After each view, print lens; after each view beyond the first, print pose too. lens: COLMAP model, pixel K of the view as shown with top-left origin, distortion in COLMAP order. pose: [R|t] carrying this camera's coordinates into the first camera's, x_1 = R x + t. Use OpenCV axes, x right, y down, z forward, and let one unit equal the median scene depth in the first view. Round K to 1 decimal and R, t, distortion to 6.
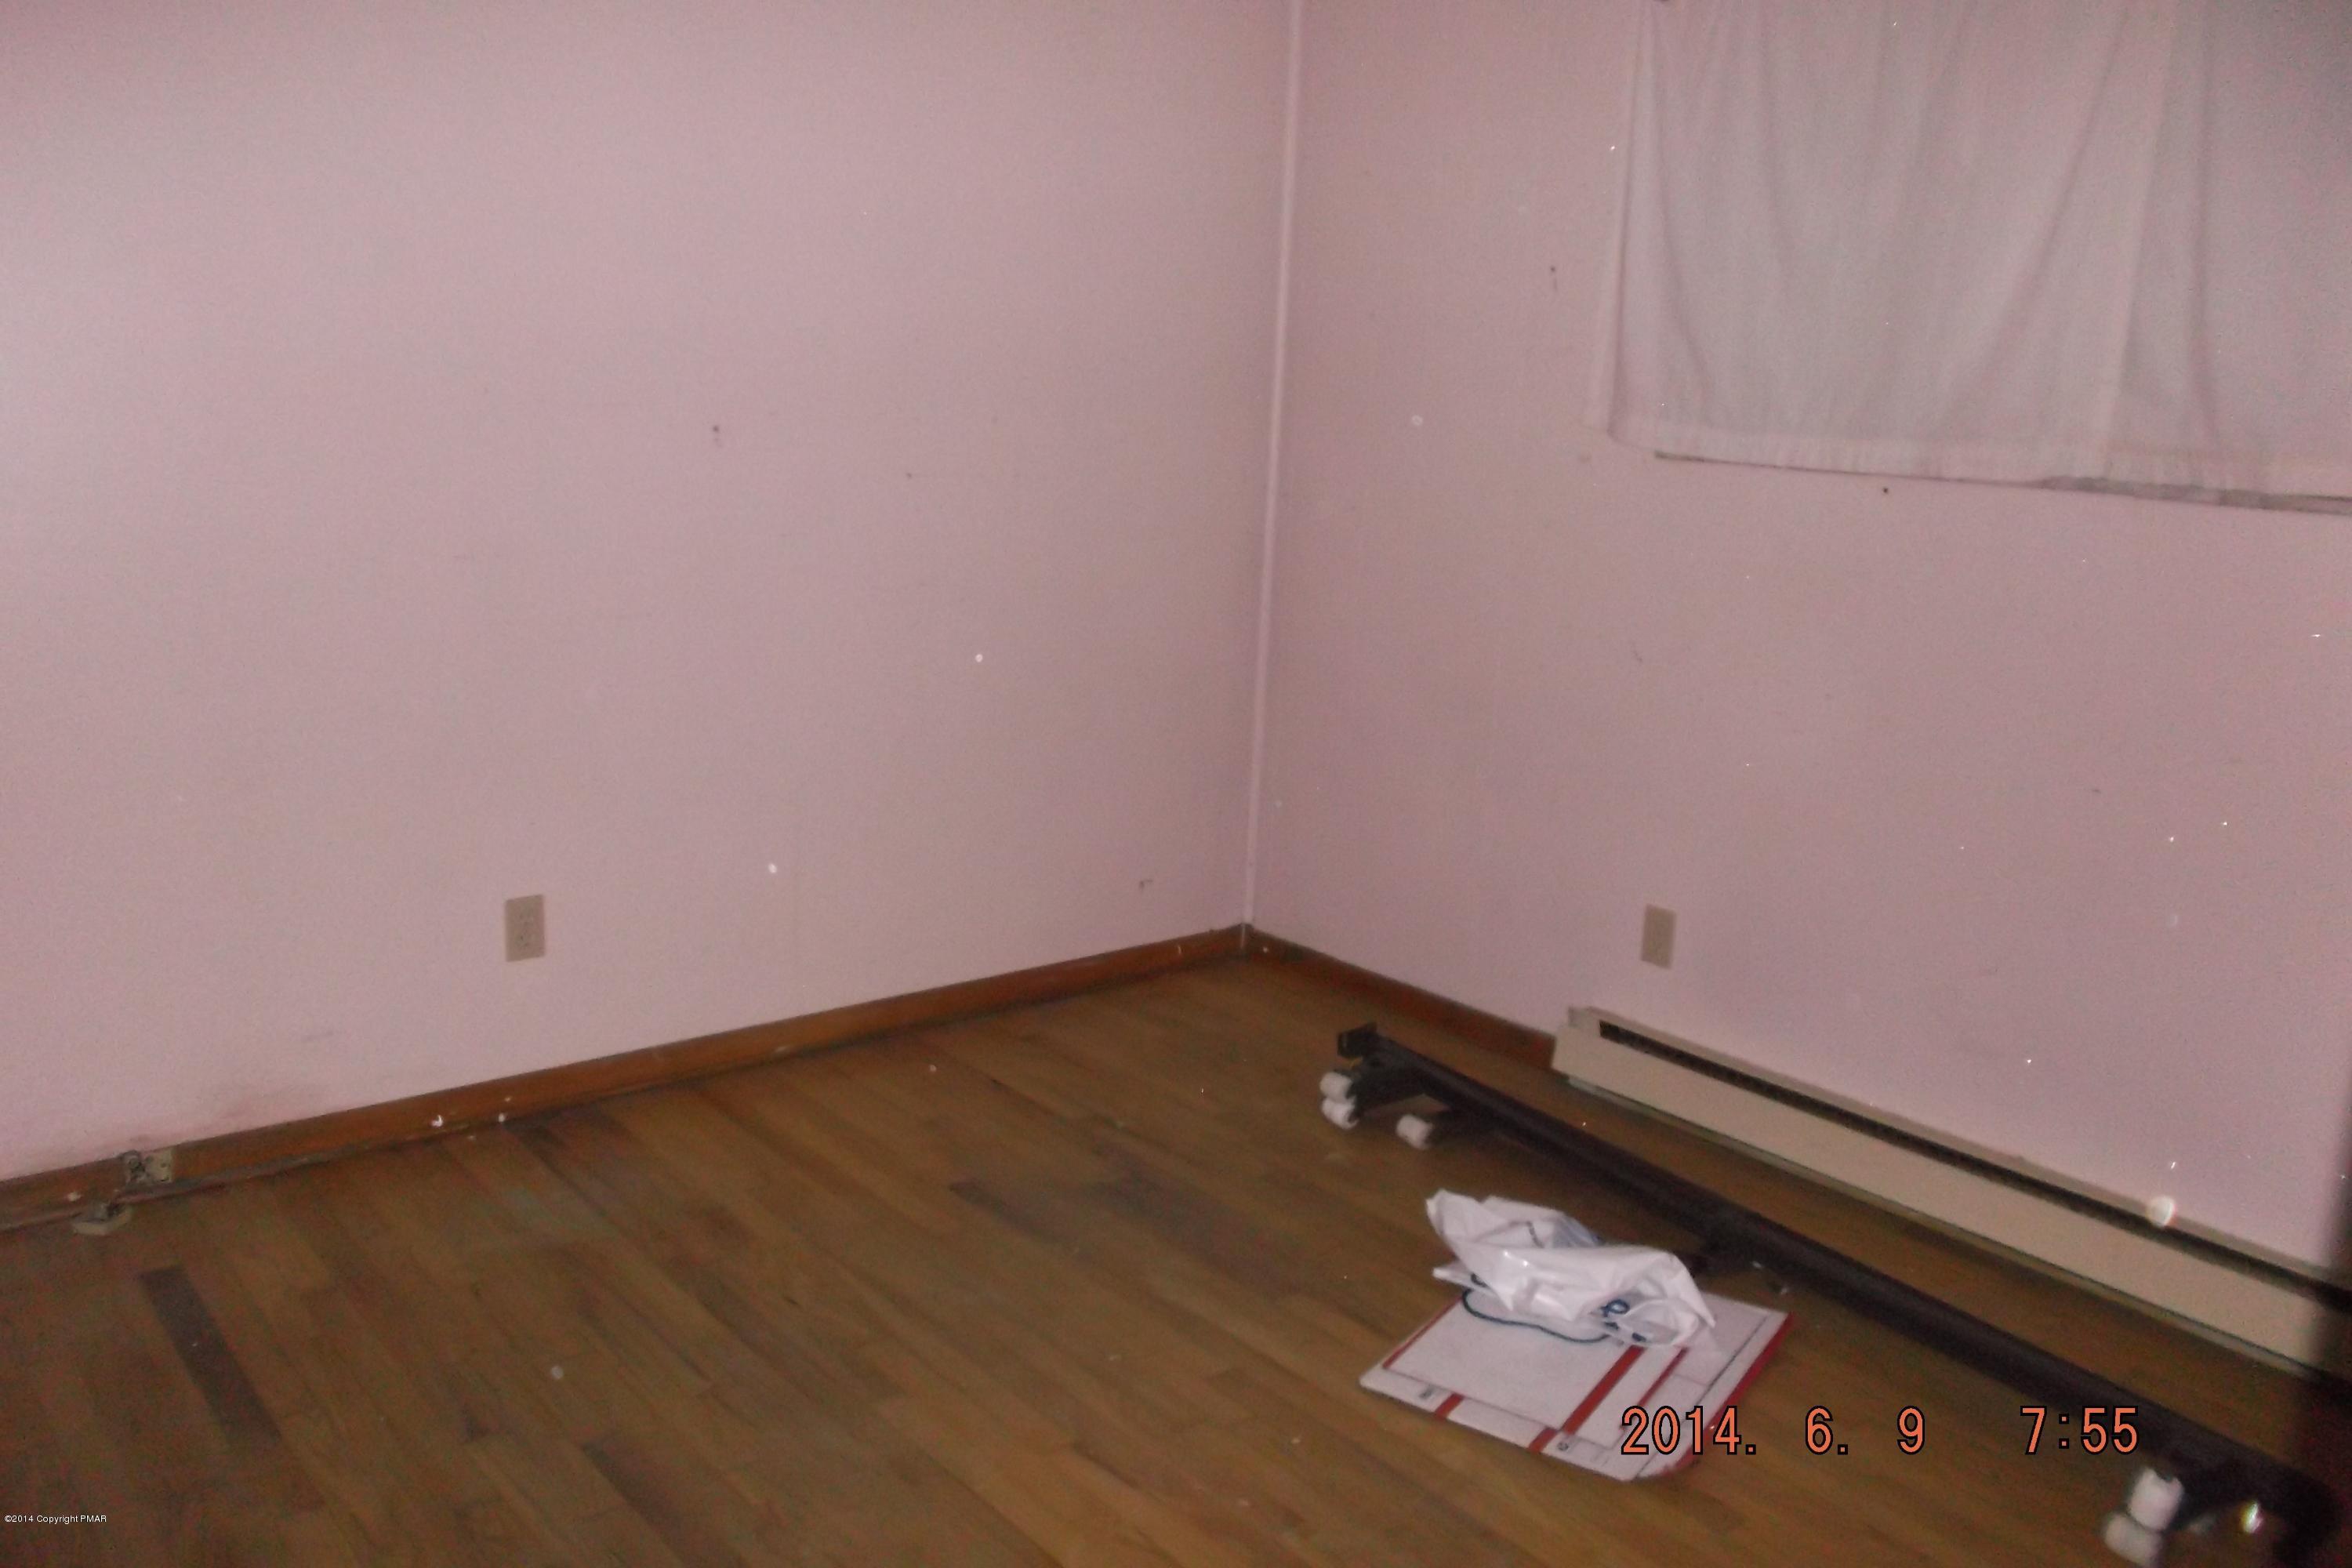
lens RADIAL K [[1899.7, 0, 1166.5], [0, 1899.7, 744.8], [0, 0, 1]] dist [-0.002419, -0.000175]
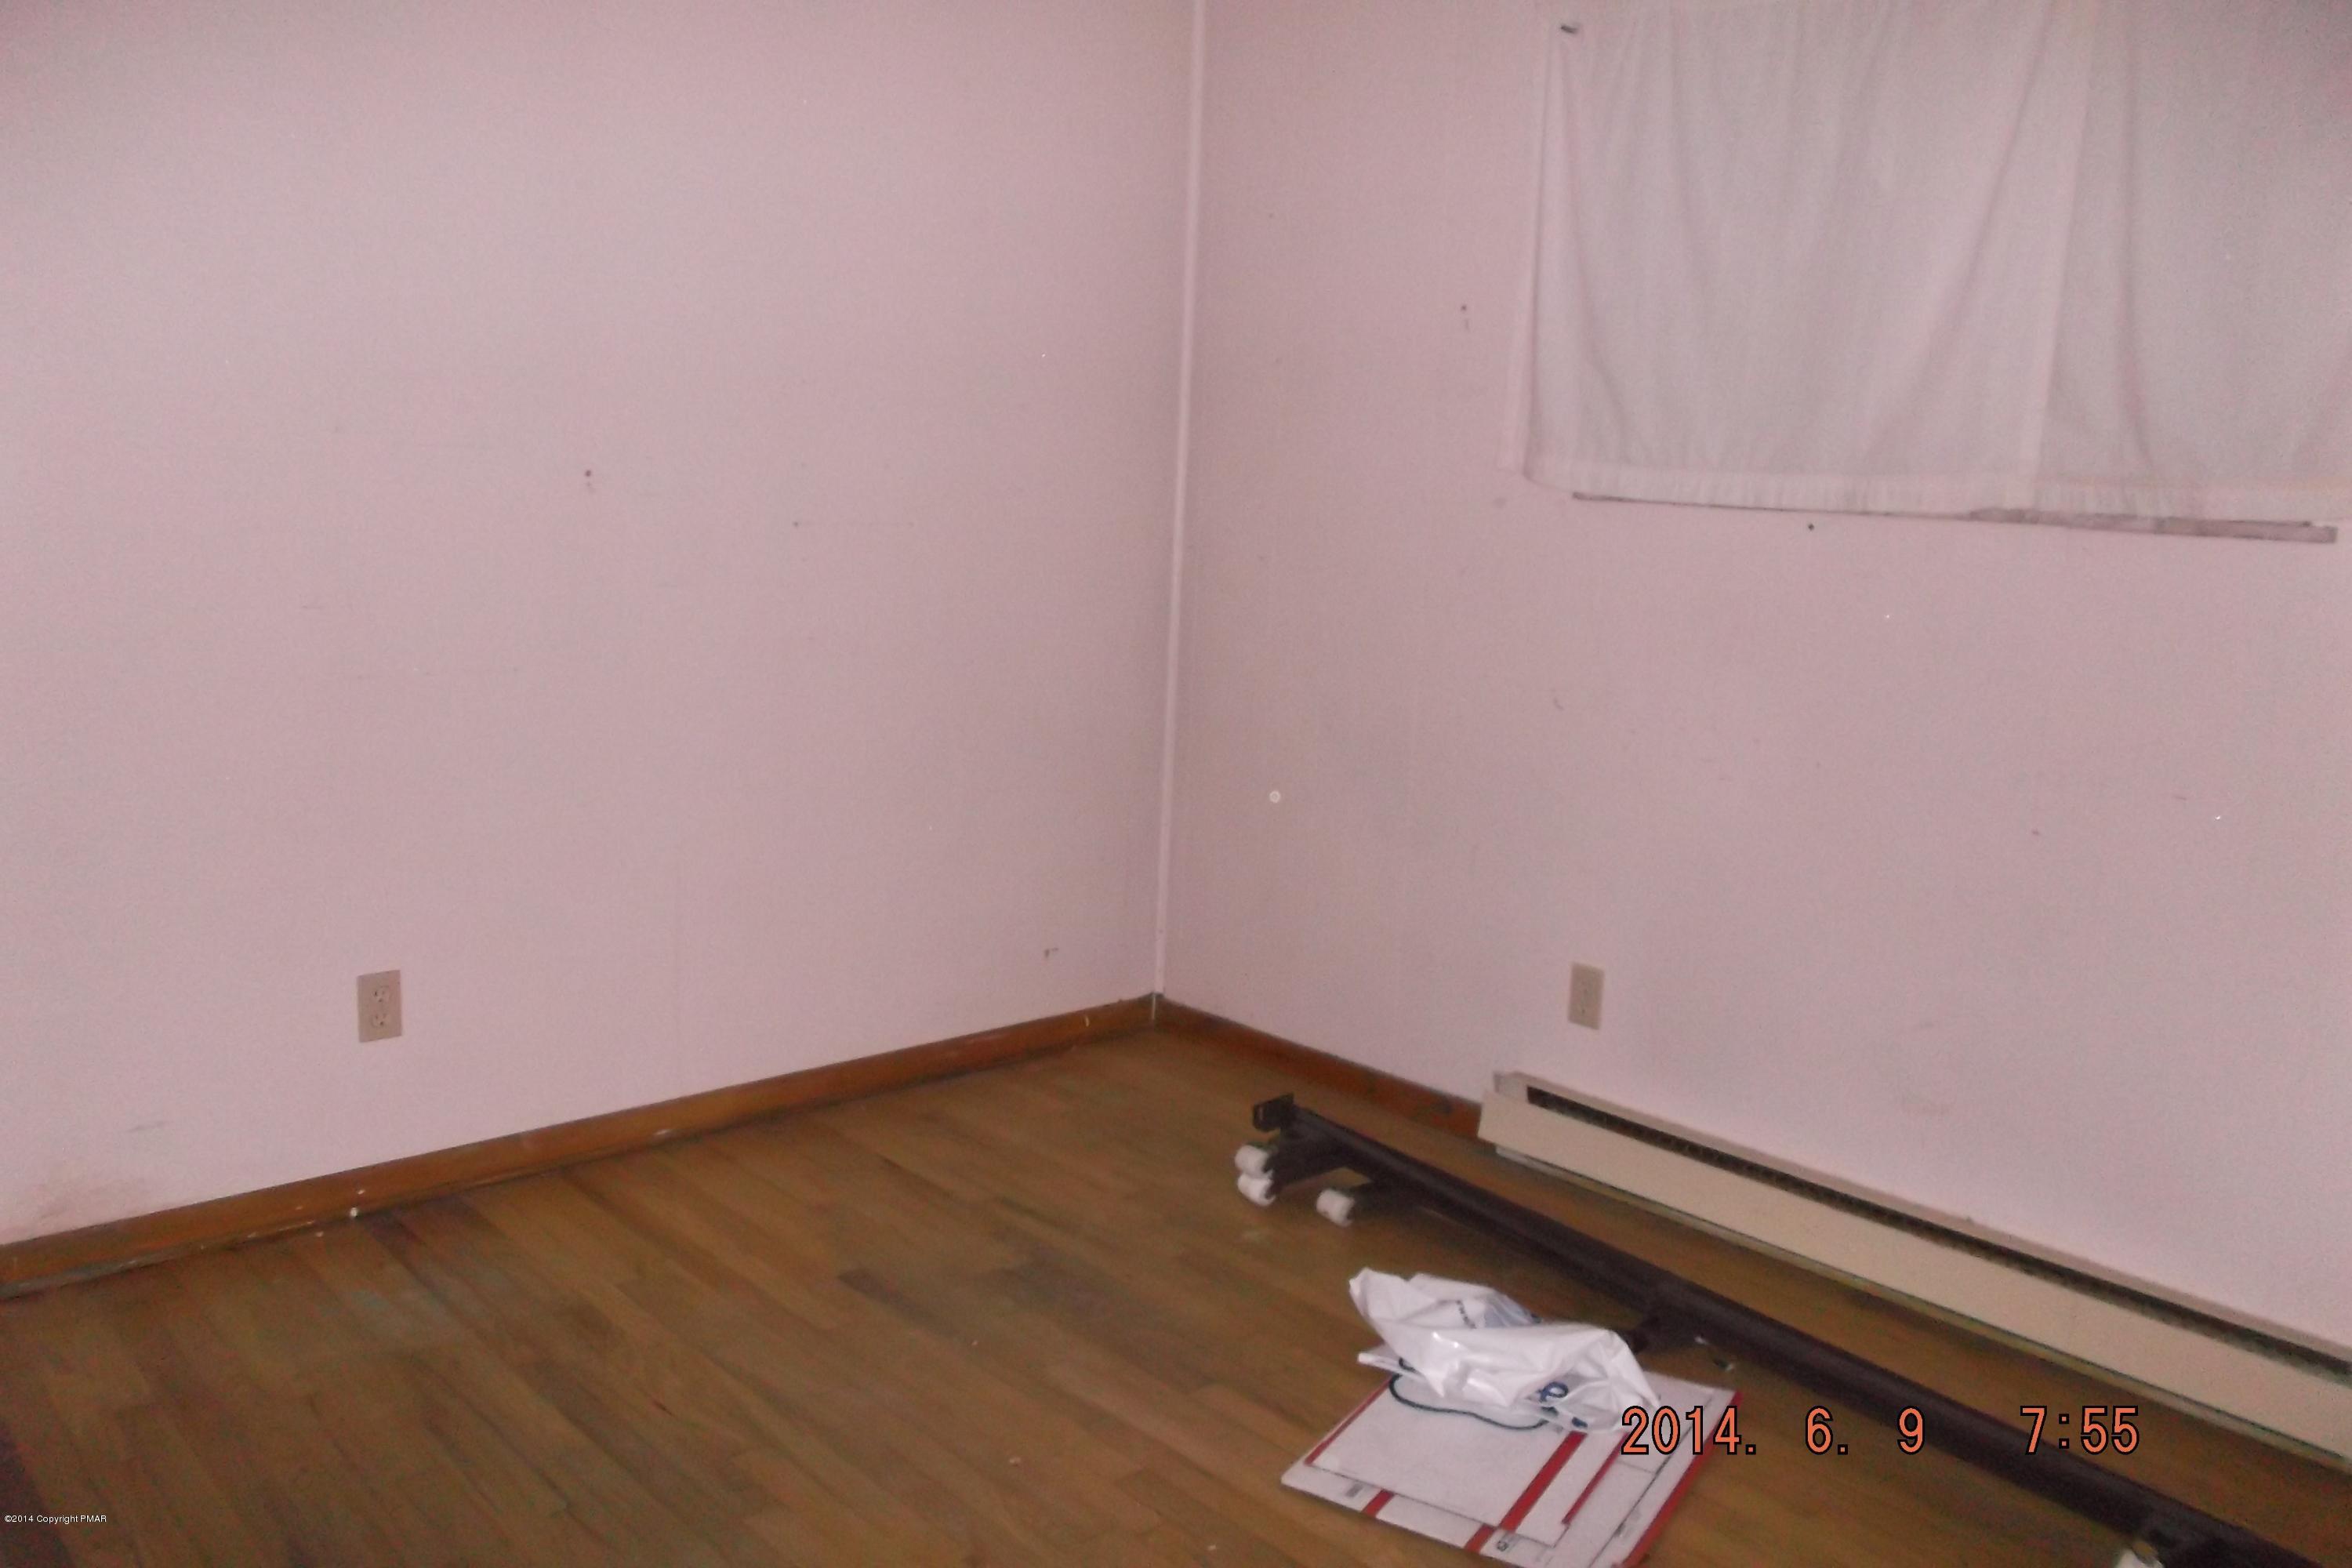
lens RADIAL K [[1810.7, 0, 1176.0], [0, 1810.7, 784.0], [0, 0, 1]] dist [-0.013295, 0.001010]
pose [[0.998843, -0.010561, 0.046924, 0.012053], [0.012211, 0.999313, -0.035005, 0.025531], [-0.046522, 0.035538, 0.998285, 0.104414]]
